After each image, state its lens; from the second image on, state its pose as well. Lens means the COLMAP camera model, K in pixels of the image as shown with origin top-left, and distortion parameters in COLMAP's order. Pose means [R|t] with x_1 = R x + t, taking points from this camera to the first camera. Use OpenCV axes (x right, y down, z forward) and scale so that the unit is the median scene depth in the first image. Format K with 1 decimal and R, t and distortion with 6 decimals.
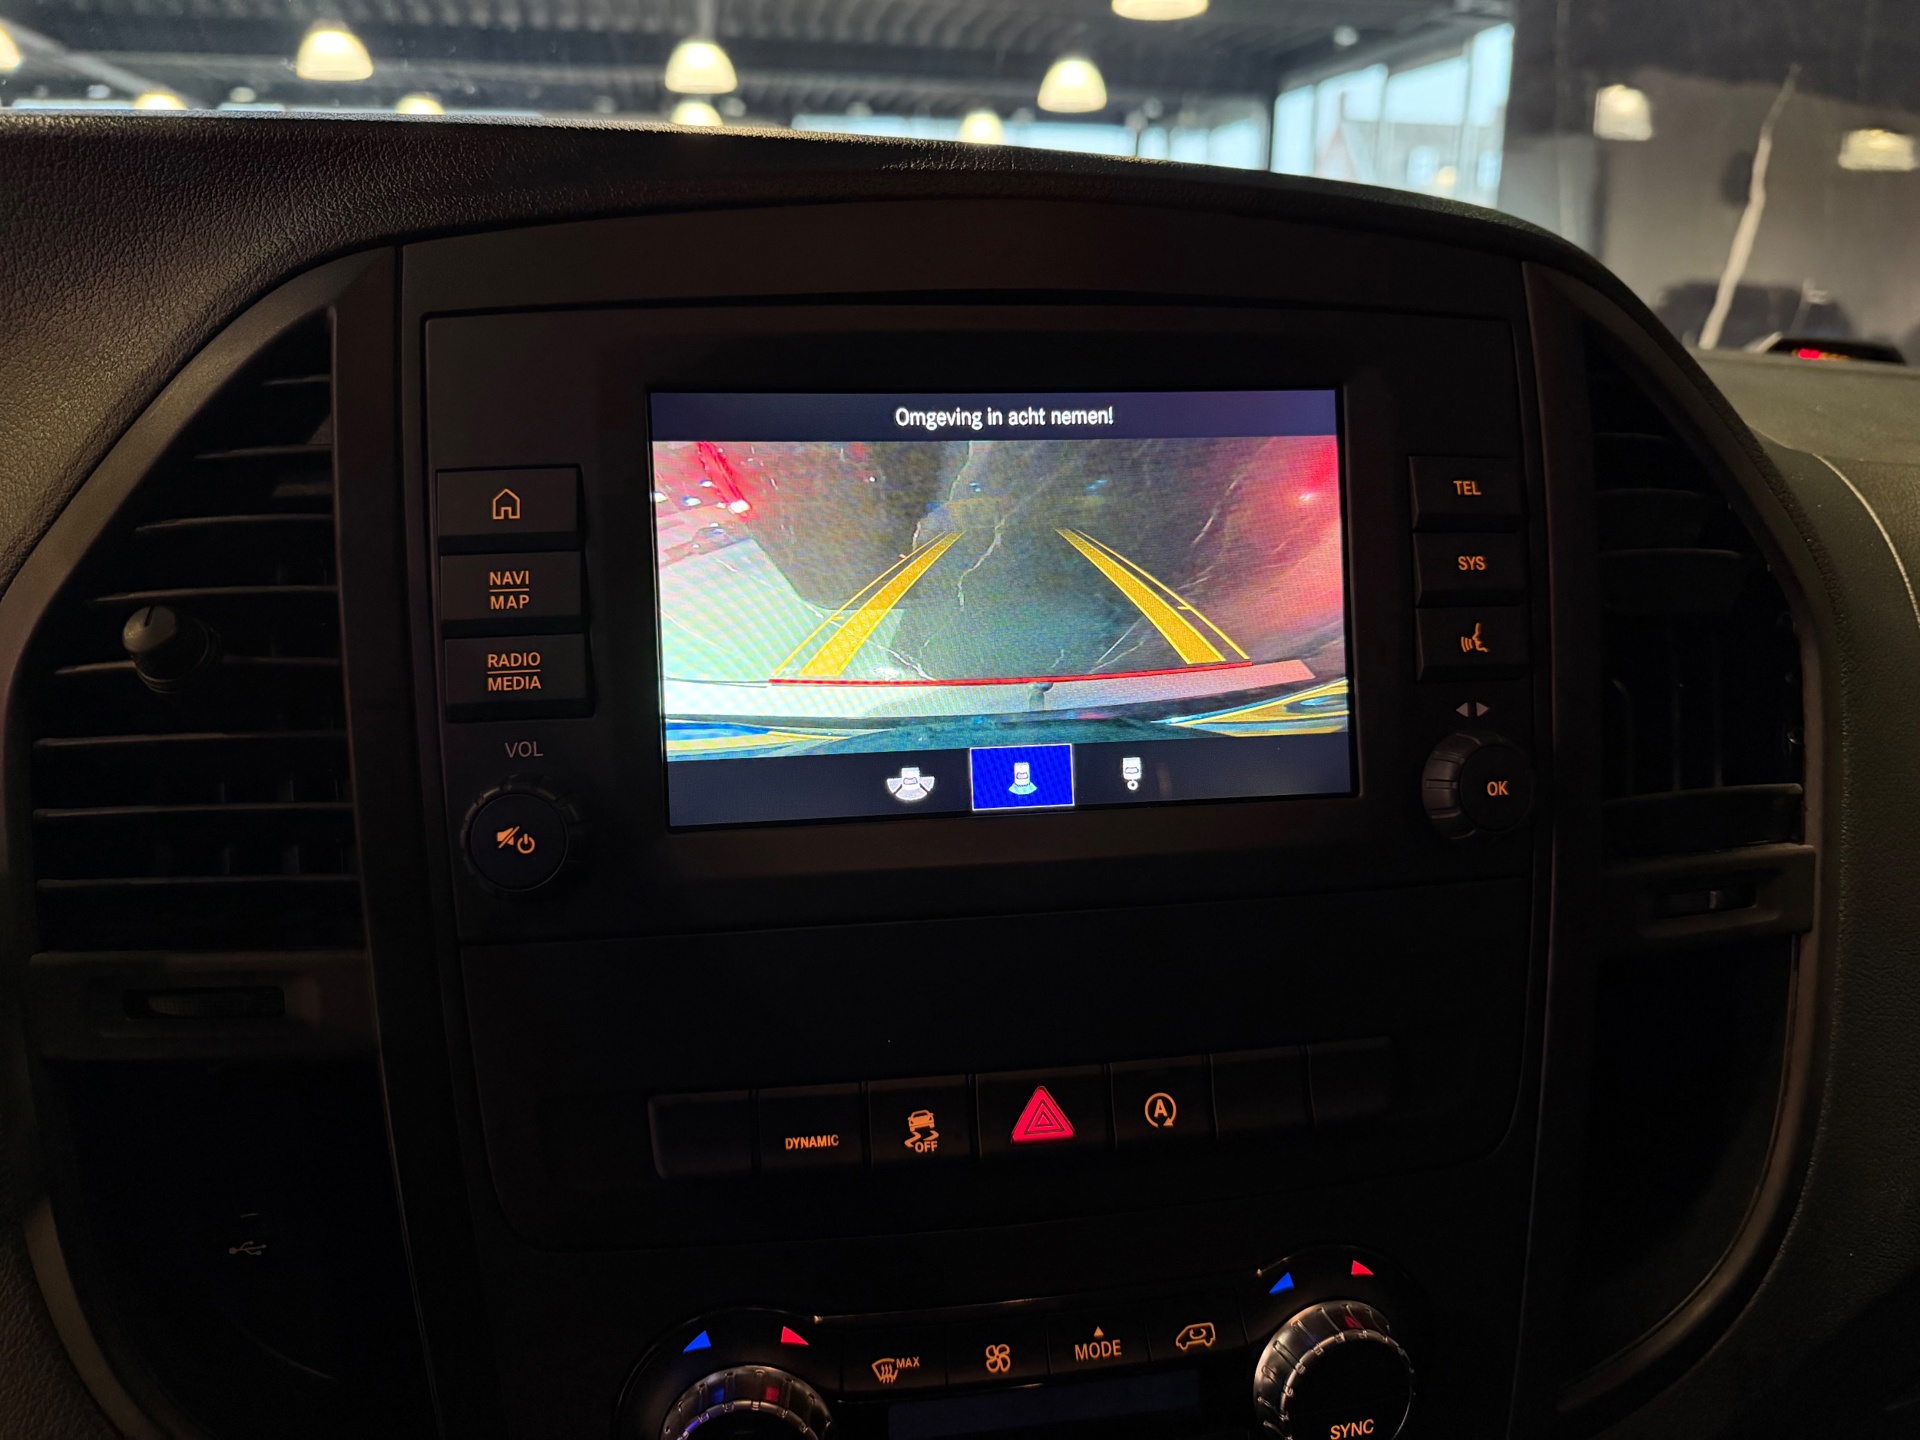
lens RADIAL K [[1410.2, 0, 960.0], [0, 1410.2, 720.0], [0, 0, 1]] dist [-0.001246, -0.001522]
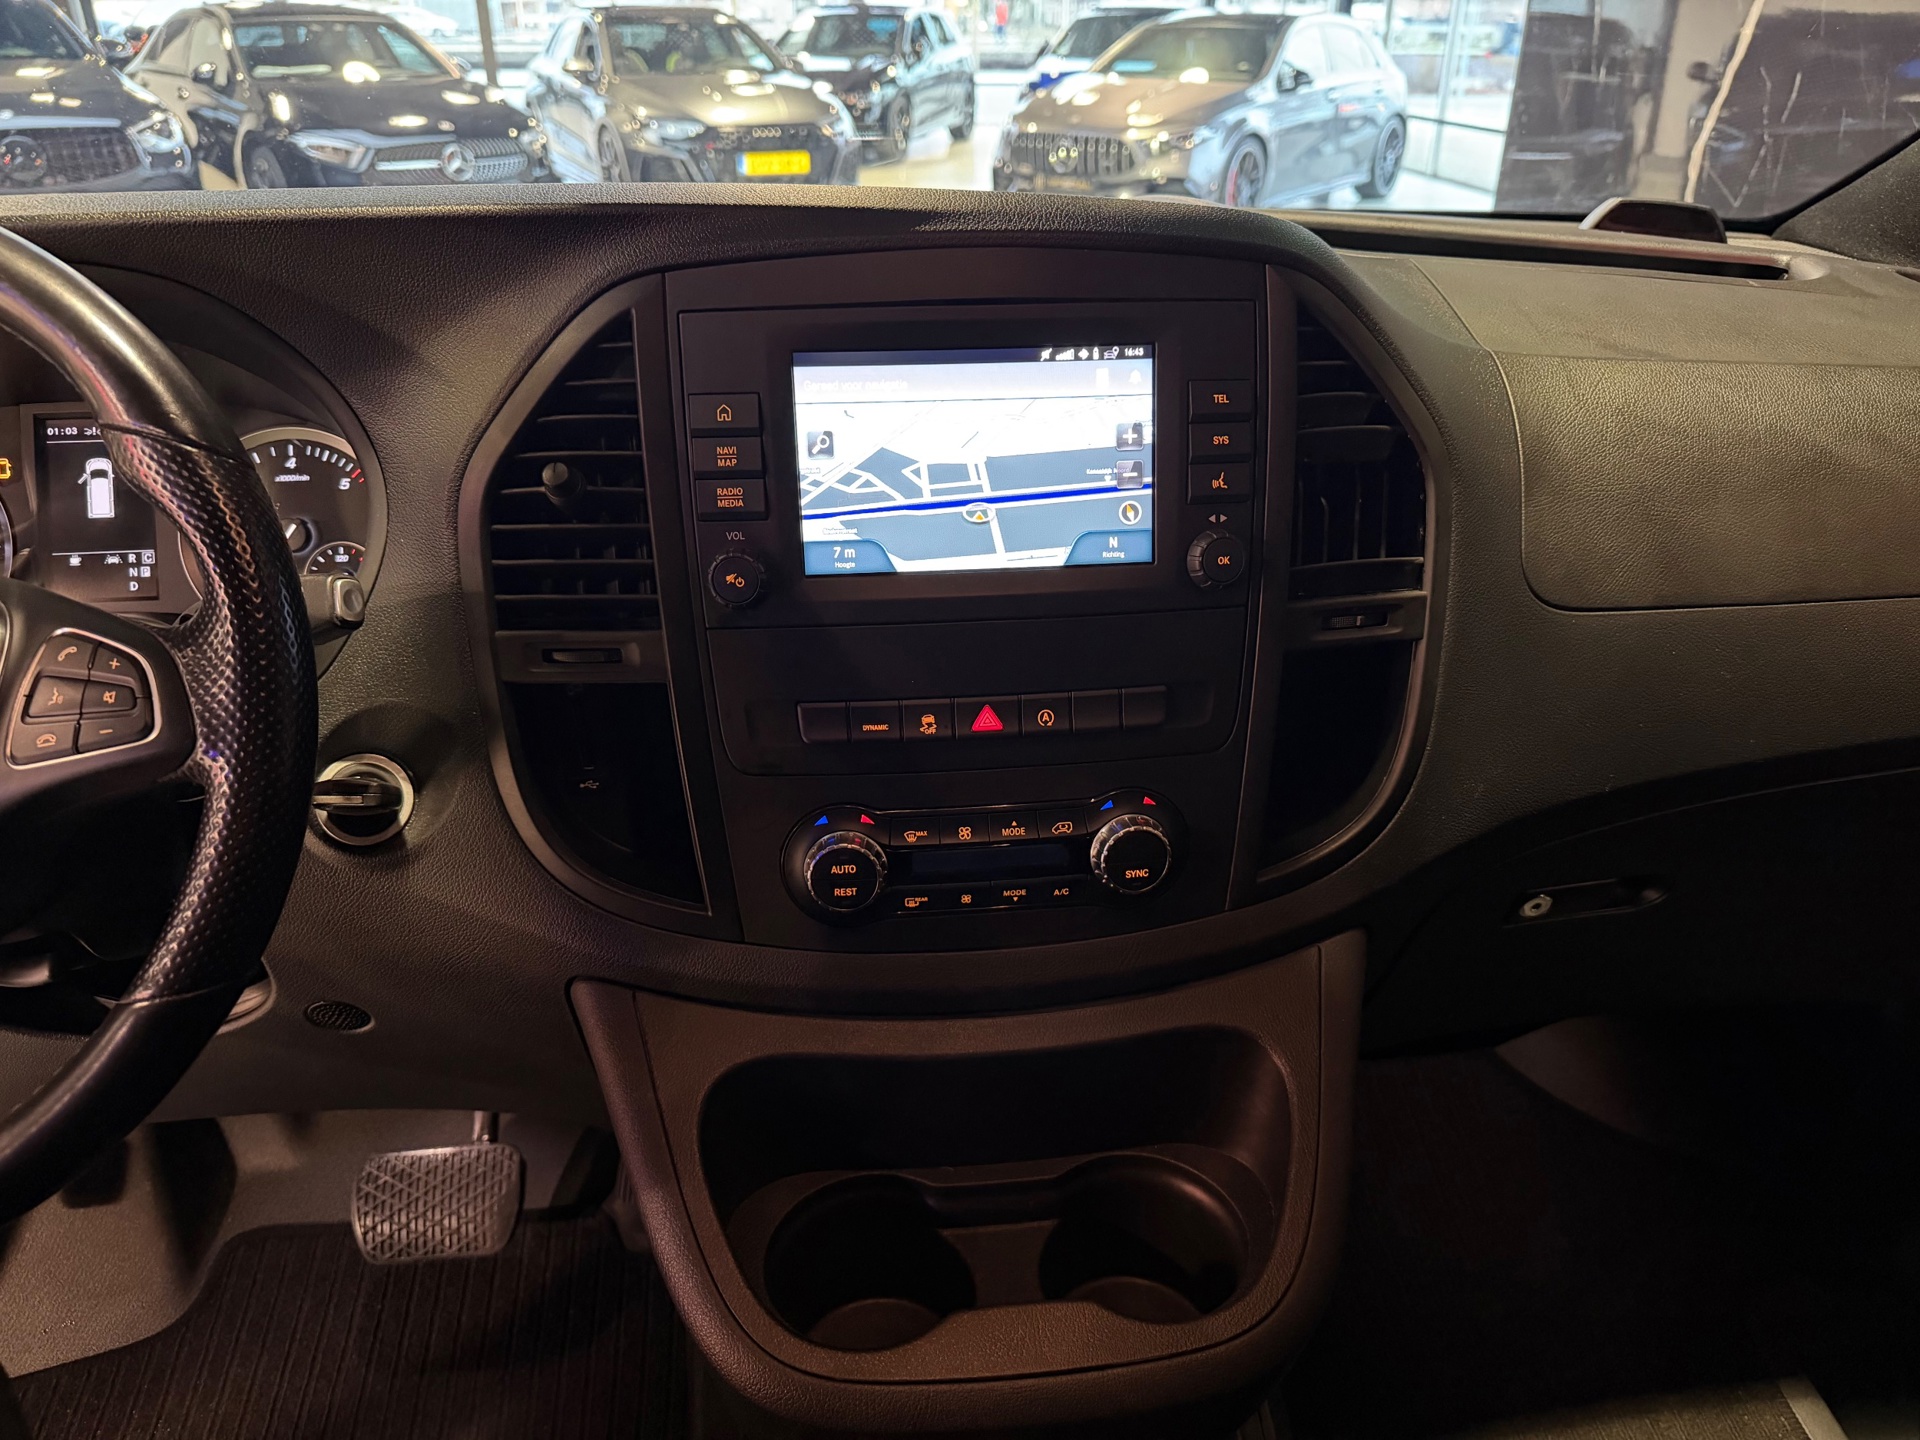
lens RADIAL K [[1335.0, 0, 954.9], [0, 1335.0, 747.7], [0, 0, 1]] dist [0.064425, -0.002337]
pose [[0.998646, 0.020292, -0.047908, 0.105230], [-0.009932, 0.978227, 0.207299, -0.081035], [0.051071, -0.206542, 0.977104, -0.912287]]
